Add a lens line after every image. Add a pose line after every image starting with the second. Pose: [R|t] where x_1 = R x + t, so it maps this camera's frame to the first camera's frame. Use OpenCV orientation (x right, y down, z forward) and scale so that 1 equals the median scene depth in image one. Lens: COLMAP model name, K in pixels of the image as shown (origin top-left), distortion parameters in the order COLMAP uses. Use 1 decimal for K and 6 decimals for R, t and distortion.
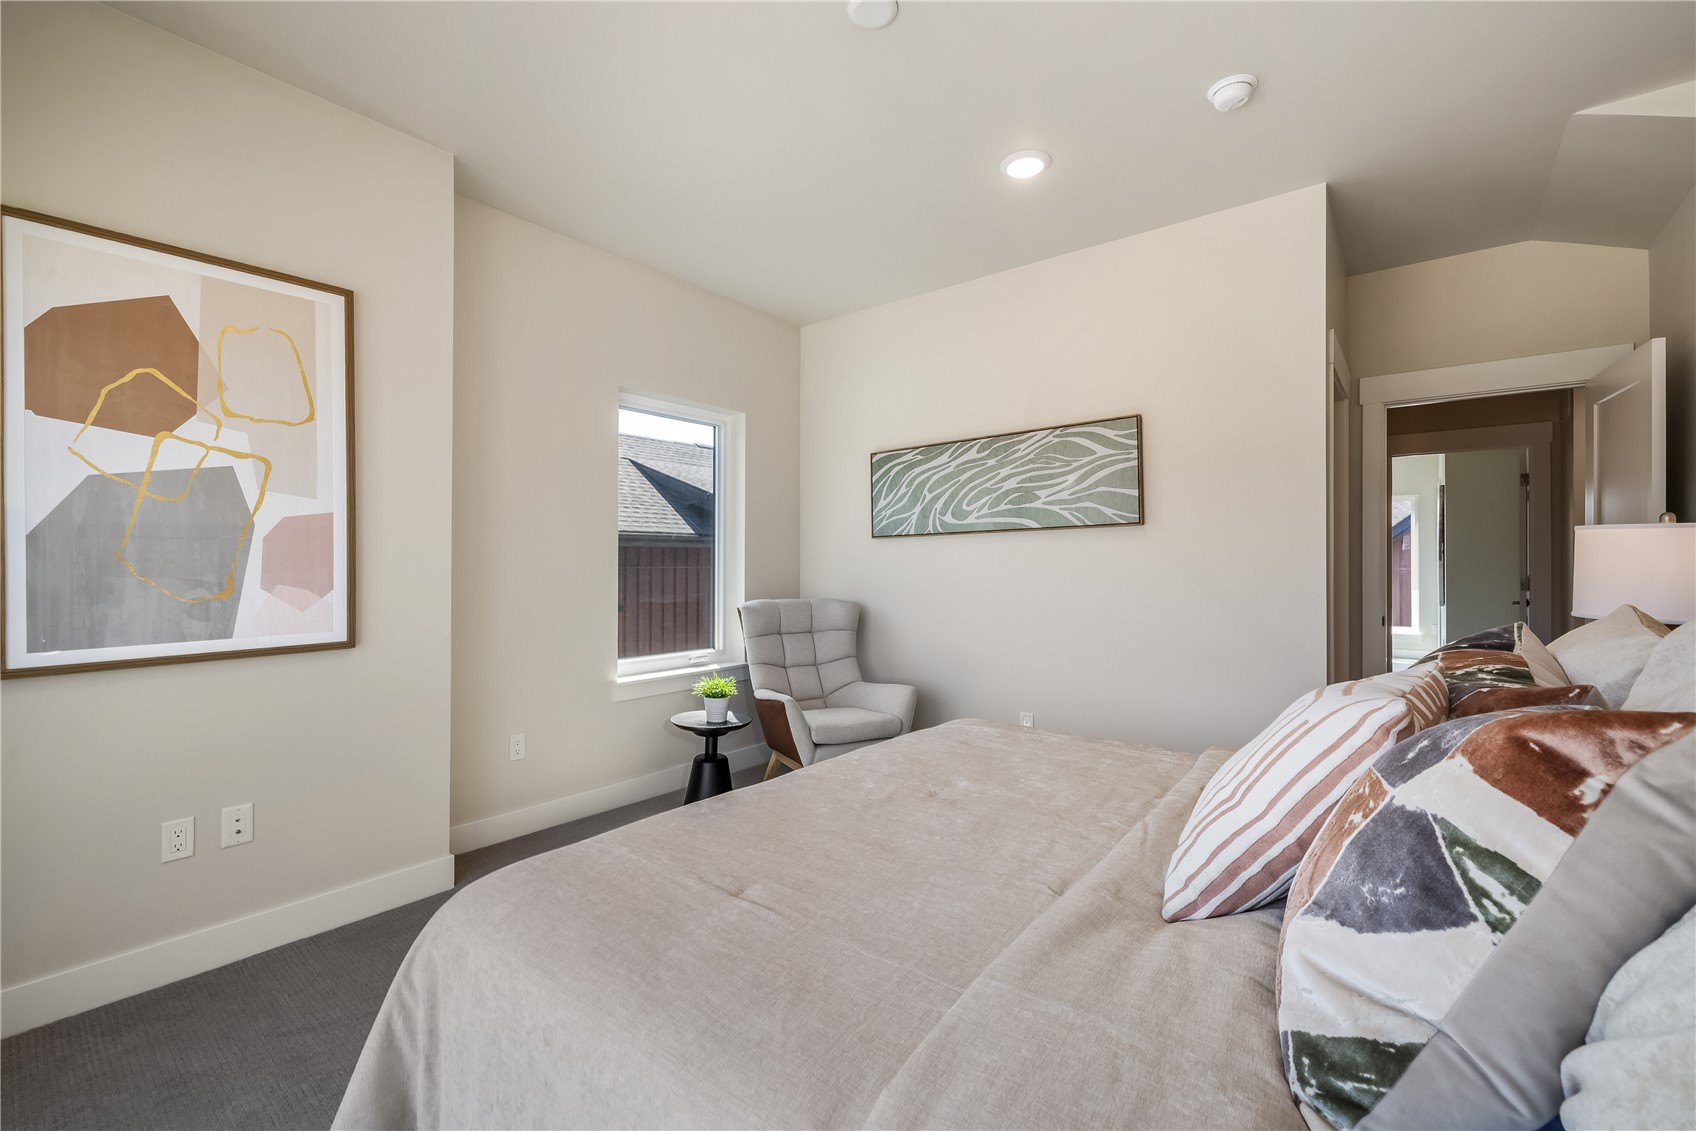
lens RADIAL K [[734.6, 0, 848.0], [0, 734.6, 565.5], [0, 0, 1]] dist [-0.000038, -0.000014]
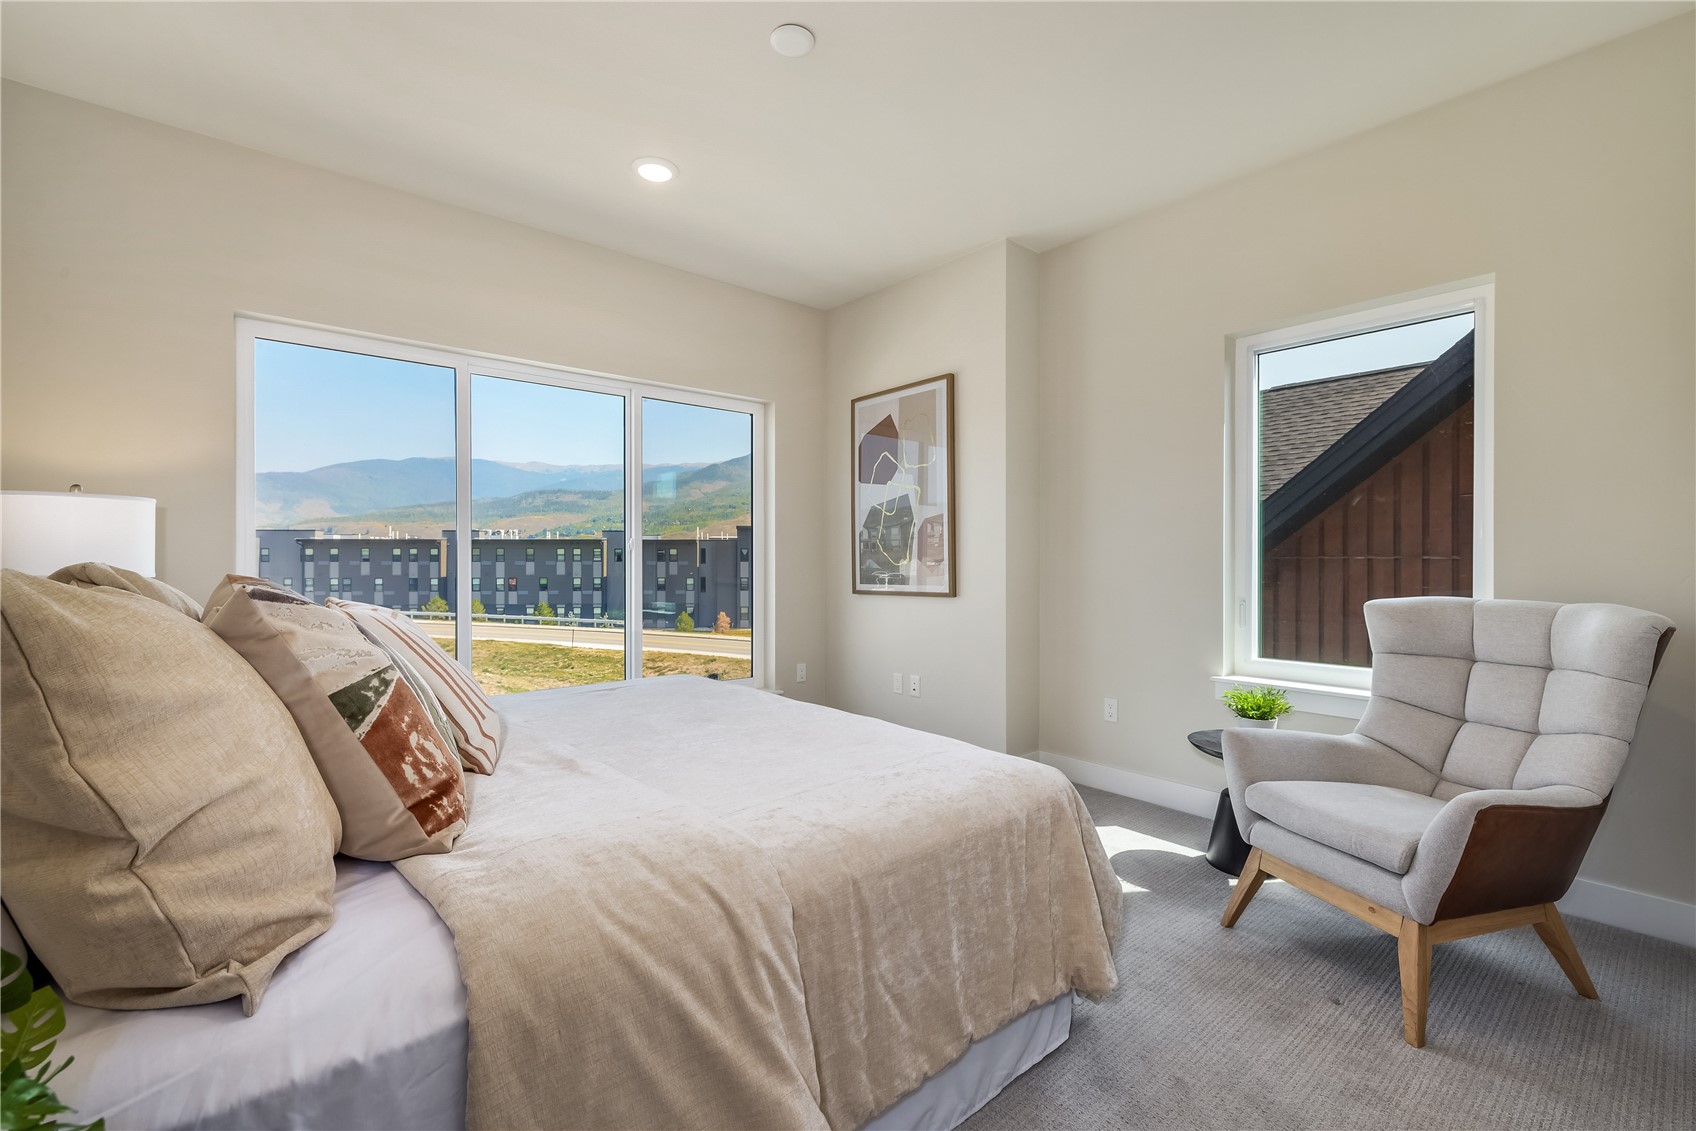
lens RADIAL K [[734.6, 0, 848.0], [0, 734.6, 565.5], [0, 0, 1]] dist [-0.000038, -0.000014]
pose [[-0.196134, 0.009798, -0.980528, 1.001047], [-0.002229, 0.999943, 0.010438, 0.027680], [0.980575, 0.004233, -0.196101, 1.165179]]
